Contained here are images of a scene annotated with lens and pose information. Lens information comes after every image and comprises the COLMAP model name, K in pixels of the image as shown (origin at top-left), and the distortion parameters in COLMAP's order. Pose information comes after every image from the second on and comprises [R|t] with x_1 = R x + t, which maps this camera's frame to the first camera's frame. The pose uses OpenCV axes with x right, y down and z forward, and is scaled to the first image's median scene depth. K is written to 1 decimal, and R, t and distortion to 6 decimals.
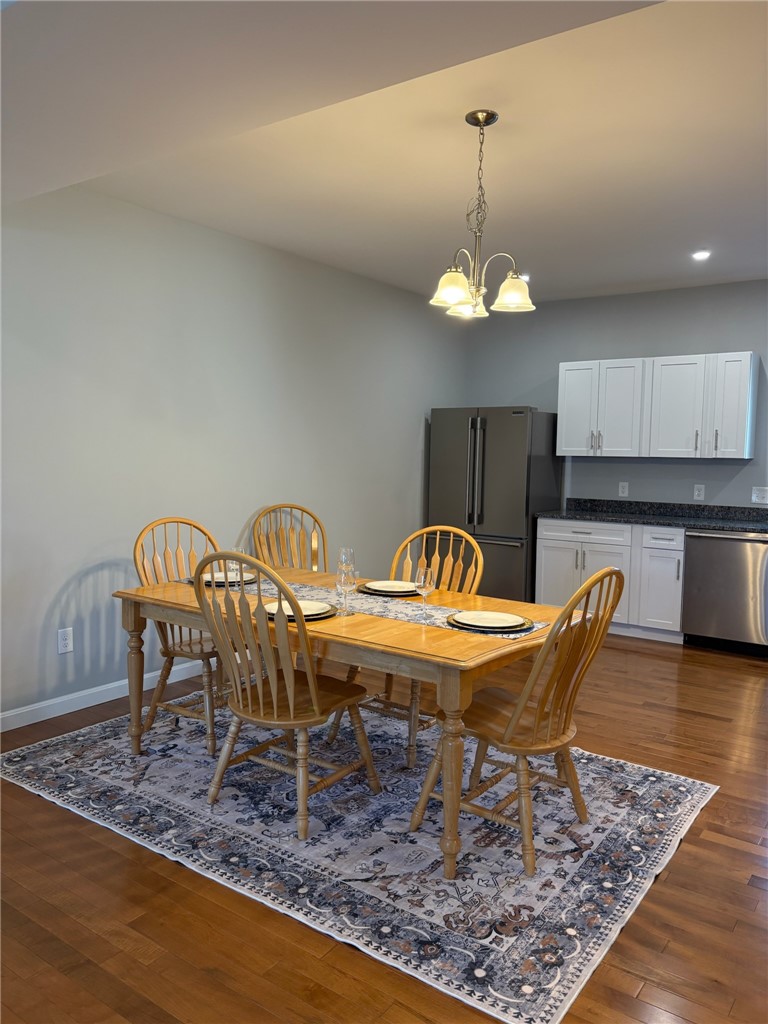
lens RADIAL K [[769.7, 0, 384.0], [0, 769.7, 512.0], [0, 0, 1]] dist [0.102484, -0.102794]
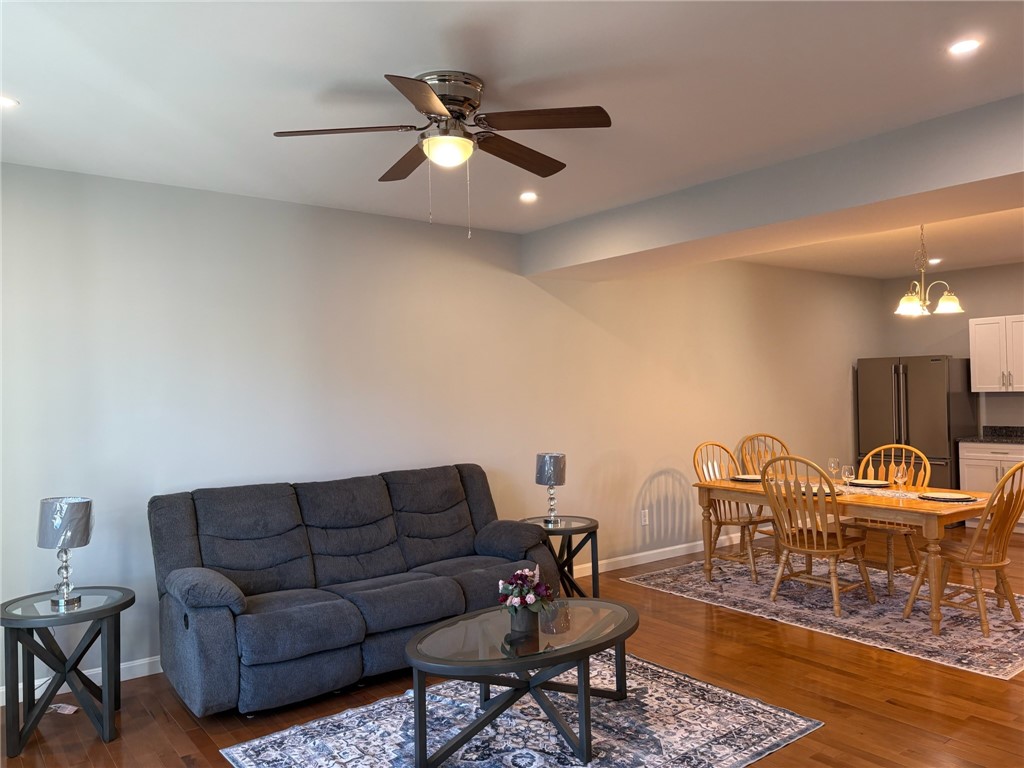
lens RADIAL K [[769.7, 0, 512.0], [0, 769.7, 384.0], [0, 0, 1]] dist [0.102484, -0.102794]
pose [[0.957674, -0.042038, -0.284769, -0.255772], [0.017058, 0.995828, -0.089639, 0.031678], [0.287349, 0.080987, 0.954396, -0.873934]]
